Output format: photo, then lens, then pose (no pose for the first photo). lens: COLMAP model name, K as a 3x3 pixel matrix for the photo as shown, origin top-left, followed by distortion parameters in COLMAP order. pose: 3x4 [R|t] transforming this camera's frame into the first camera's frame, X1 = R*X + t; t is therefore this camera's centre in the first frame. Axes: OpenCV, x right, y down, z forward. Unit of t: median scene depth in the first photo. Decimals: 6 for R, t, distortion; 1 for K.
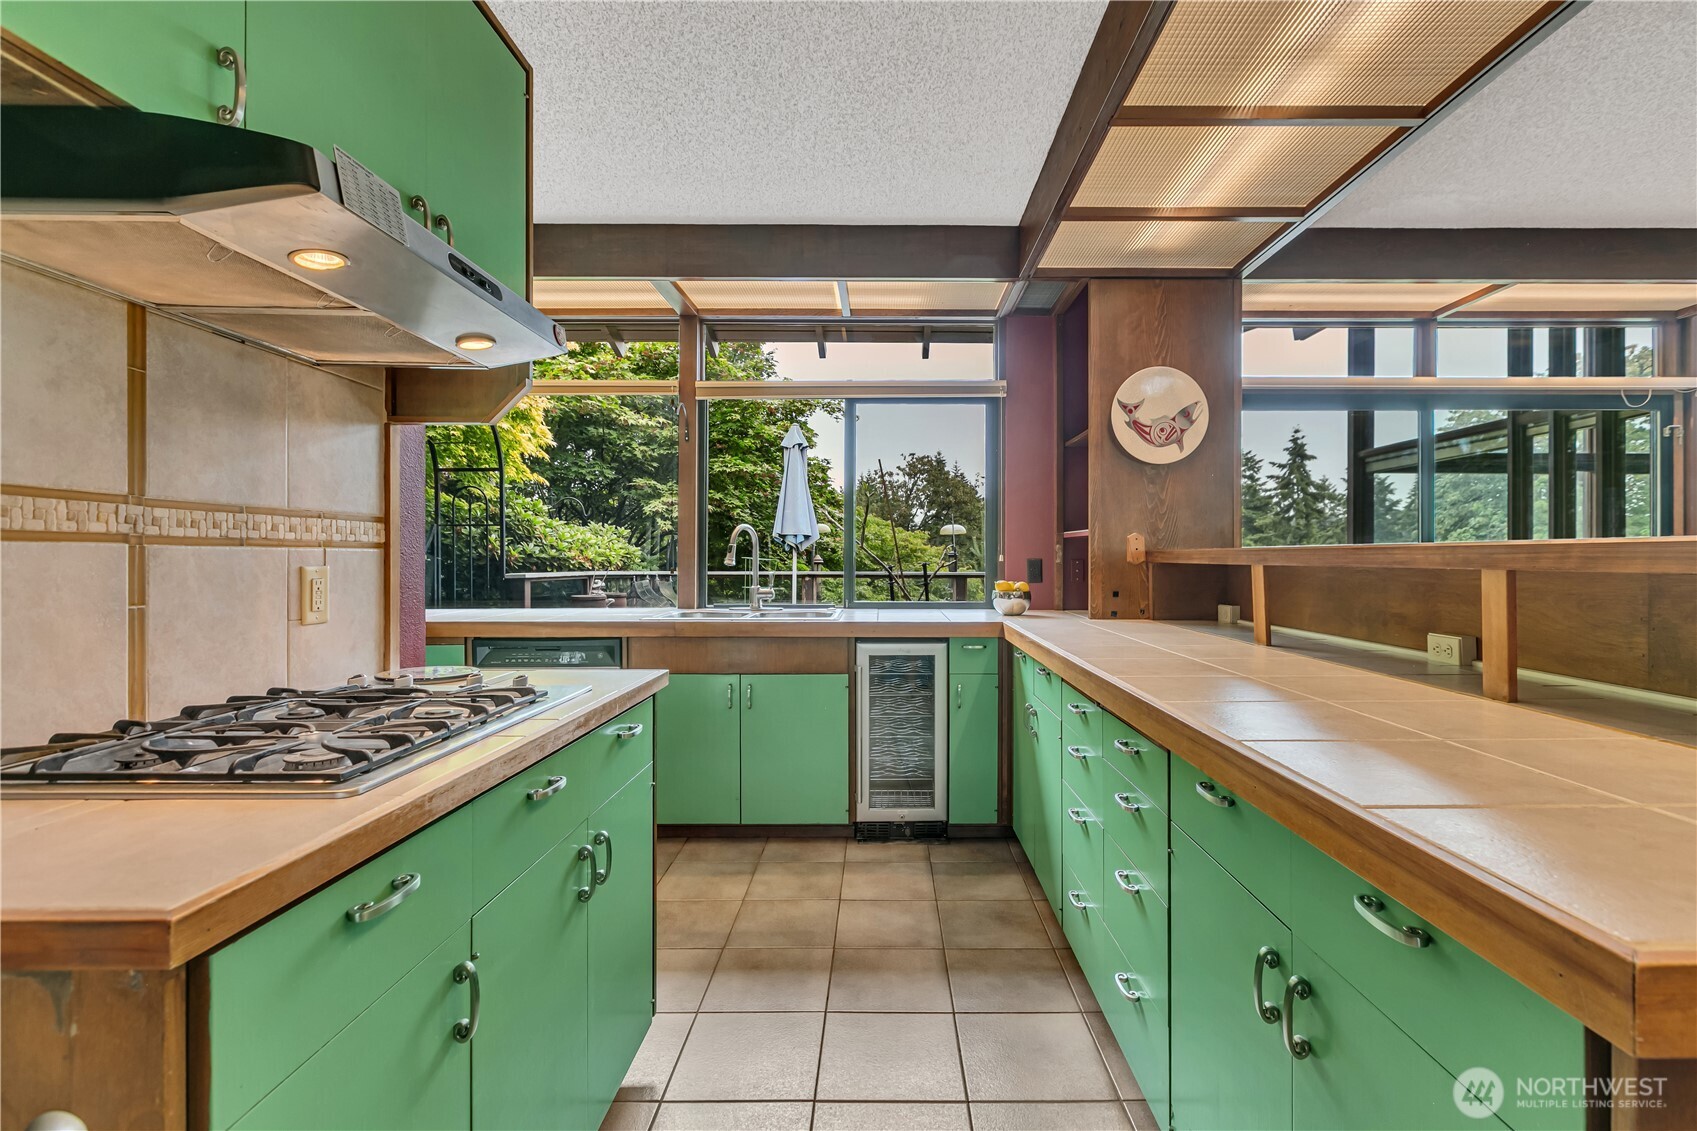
lens RADIAL K [[785.7, 0, 886.6], [0, 785.7, 560.3], [0, 0, 1]] dist [0.000483, 0.000253]
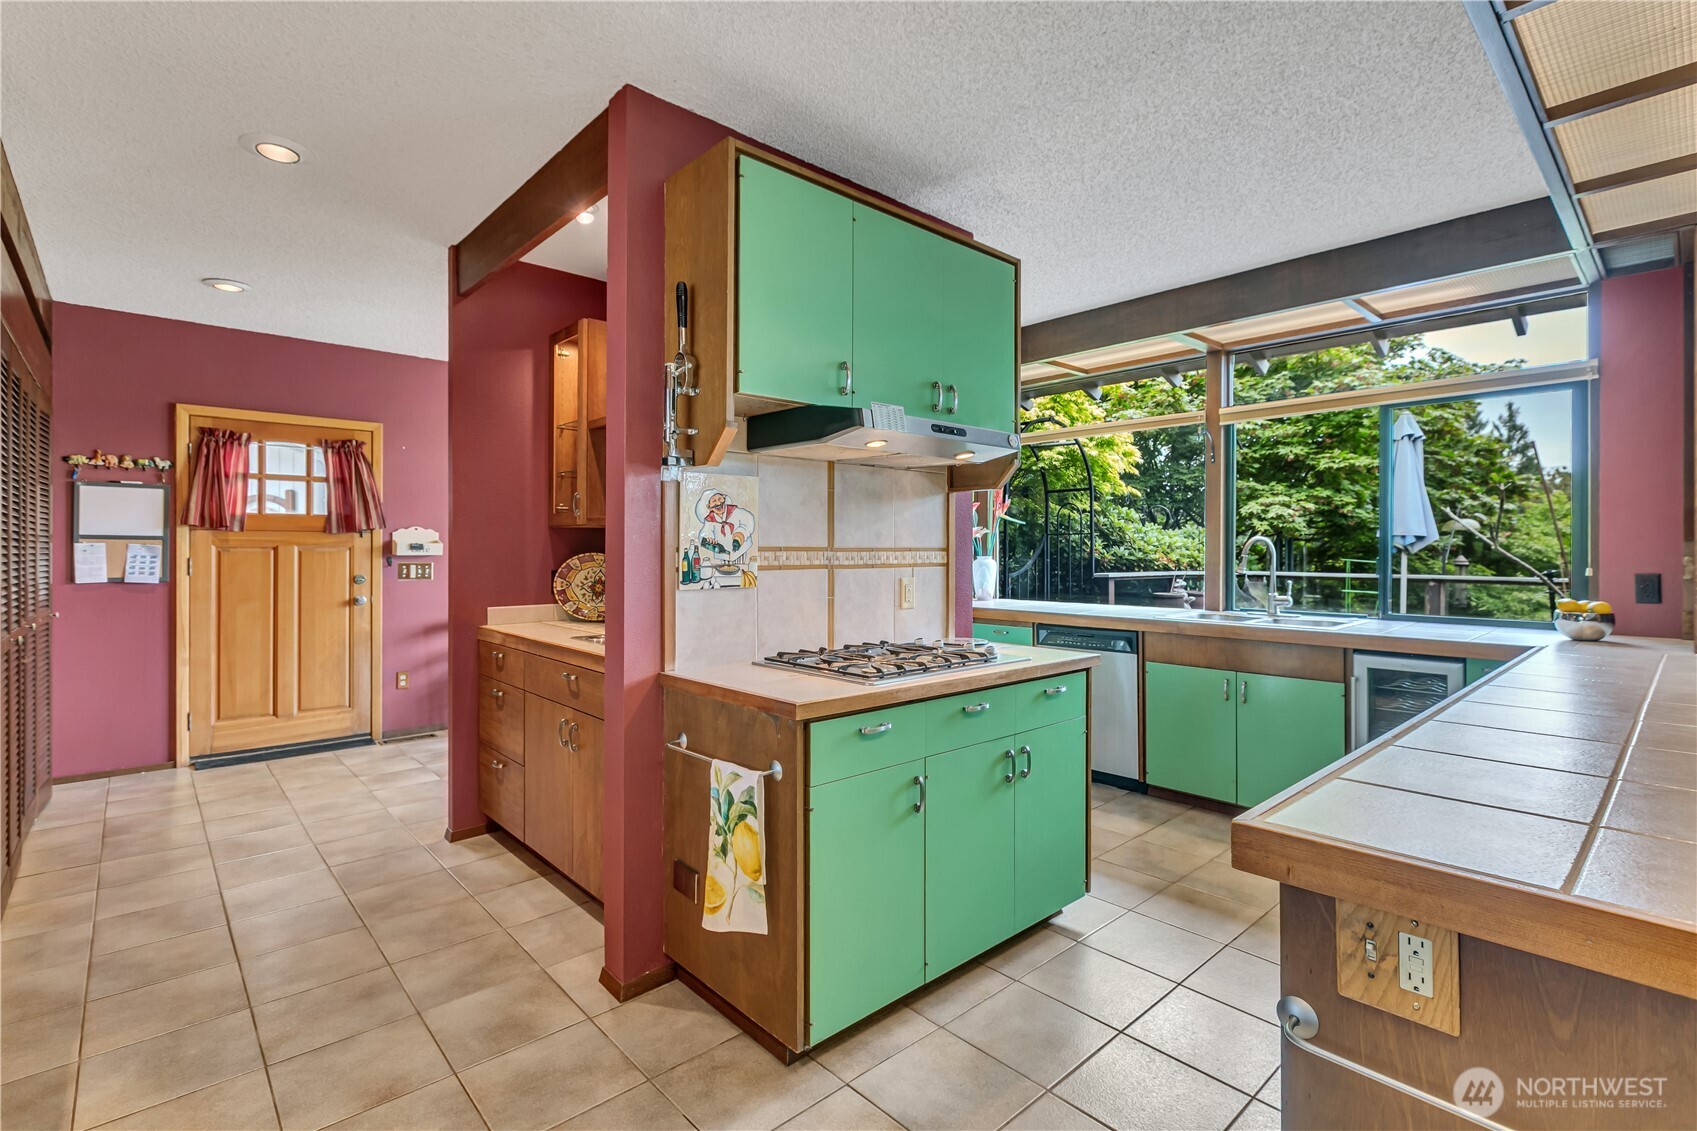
lens RADIAL K [[784.8, 0, 851.3], [0, 784.8, 549.2], [0, 0, 1]] dist [0.000474, -0.000034]
pose [[0.668938, -0.001197, -0.743317, 0.287257], [-0.001458, 0.999995, -0.002923, -0.027722], [0.743317, 0.003039, 0.668933, -0.171561]]
